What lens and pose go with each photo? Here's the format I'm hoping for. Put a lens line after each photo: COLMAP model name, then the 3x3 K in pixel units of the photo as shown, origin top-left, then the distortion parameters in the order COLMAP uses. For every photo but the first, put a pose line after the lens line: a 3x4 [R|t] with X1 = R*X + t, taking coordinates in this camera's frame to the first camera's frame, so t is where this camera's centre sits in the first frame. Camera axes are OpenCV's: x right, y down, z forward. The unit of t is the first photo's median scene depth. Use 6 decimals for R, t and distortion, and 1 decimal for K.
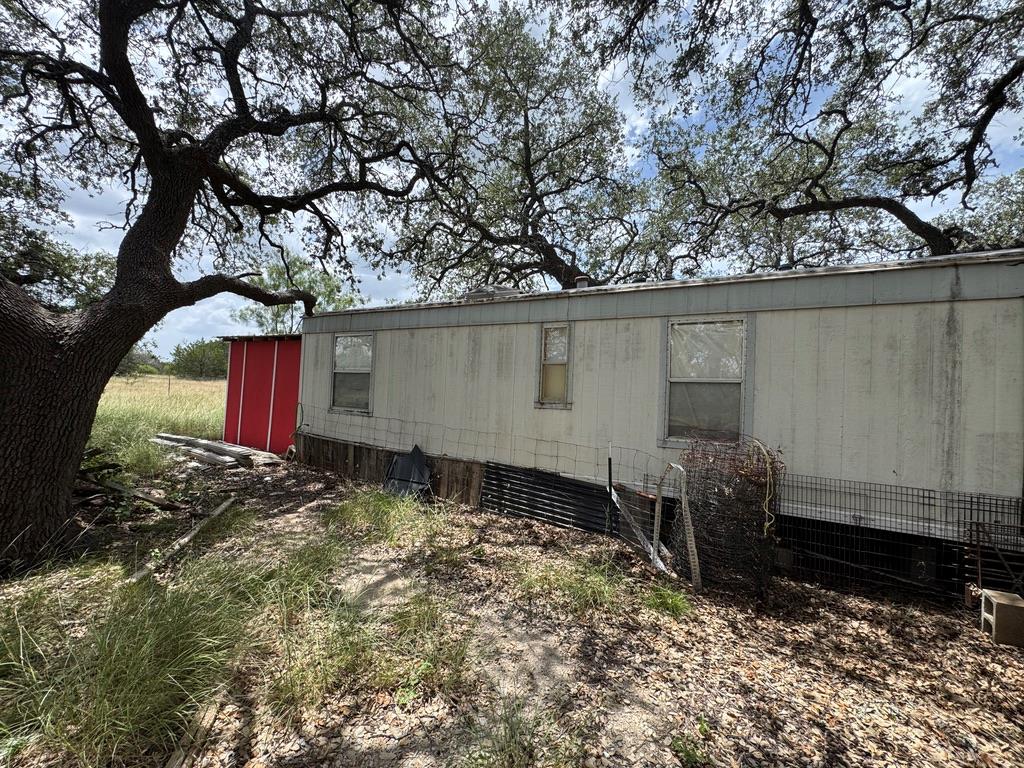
lens RADIAL K [[409.8, 0, 511.9], [0, 409.8, 383.0], [0, 0, 1]] dist [-0.001944, 0.000081]
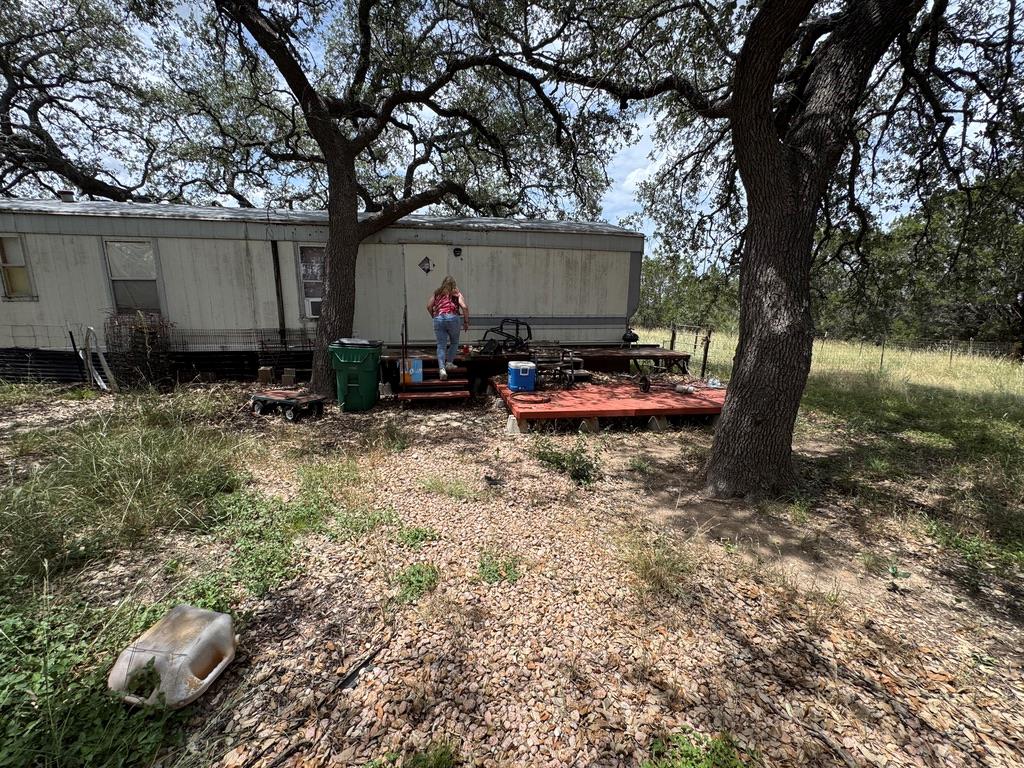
lens RADIAL K [[409.8, 0, 511.9], [0, 409.8, 383.0], [0, 0, 1]] dist [-0.001944, 0.000081]
pose [[0.773228, -0.153322, 0.615314, 0.646104], [0.011163, 0.973471, 0.228539, 0.048548], [-0.634030, -0.169844, 0.754426, -1.436014]]
